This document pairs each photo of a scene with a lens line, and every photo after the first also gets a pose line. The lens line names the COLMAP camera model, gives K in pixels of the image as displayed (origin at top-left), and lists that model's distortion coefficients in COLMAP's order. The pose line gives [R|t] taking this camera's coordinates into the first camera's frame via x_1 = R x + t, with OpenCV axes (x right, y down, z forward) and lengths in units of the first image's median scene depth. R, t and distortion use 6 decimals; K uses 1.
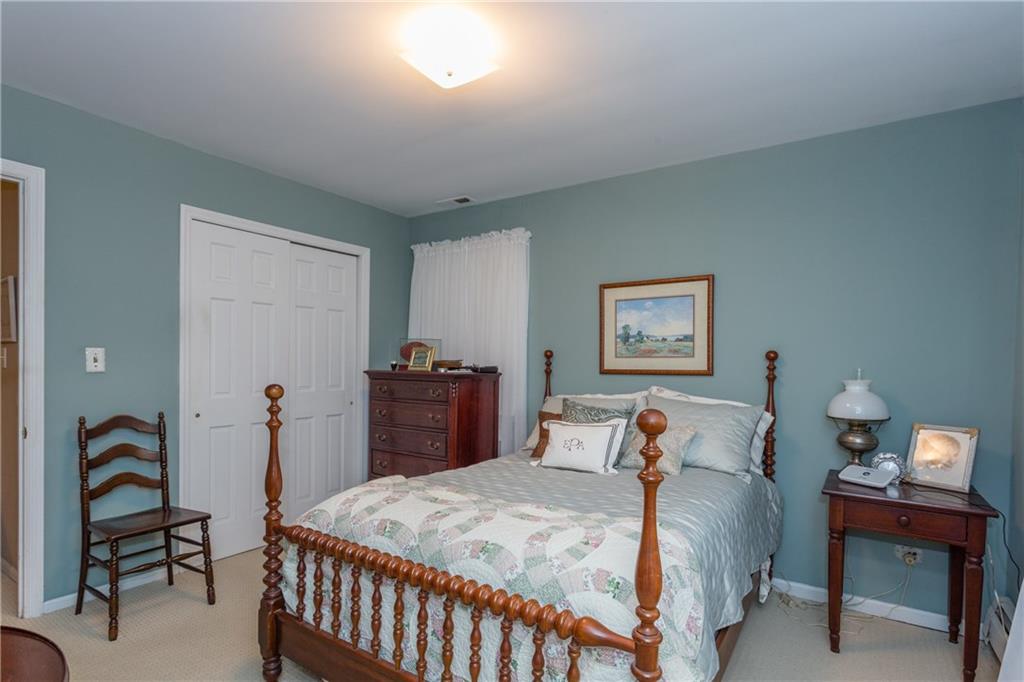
lens RADIAL K [[501.2, 0, 511.5], [0, 501.2, 359.7], [0, 0, 1]] dist [0.001082, 0.000209]
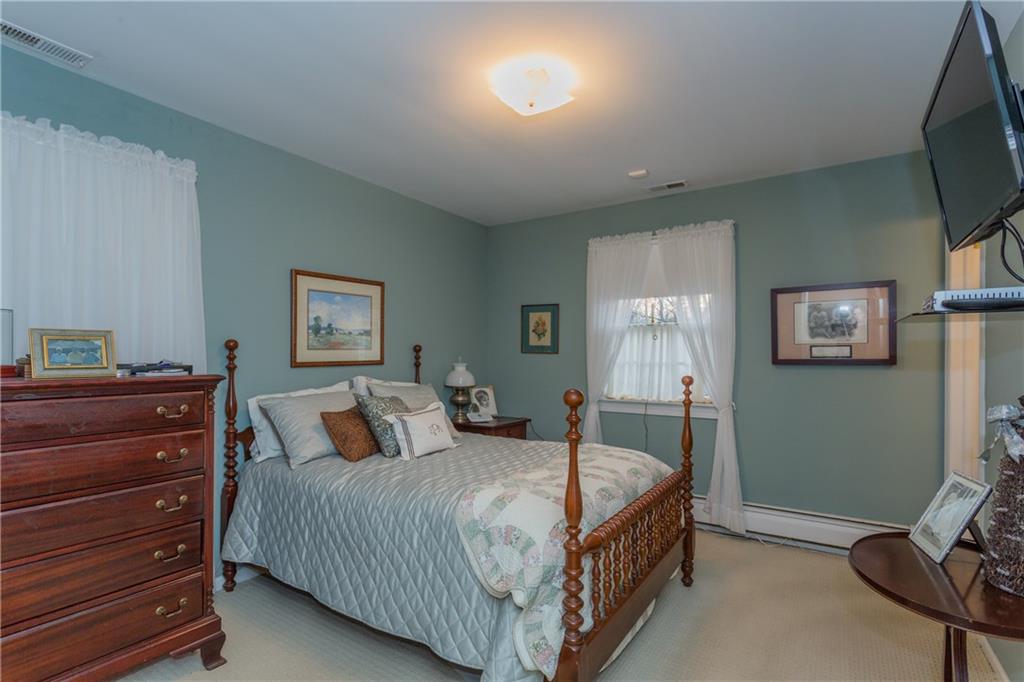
lens RADIAL K [[503.5, 0, 511.5], [0, 503.5, 336.0], [0, 0, 1]] dist [0.001493, 0.000640]
pose [[-0.015965, 0.022487, 0.999620, -0.781993], [-0.005864, 0.999728, -0.022584, -0.011053], [-0.999855, -0.006222, -0.015829, 0.656402]]
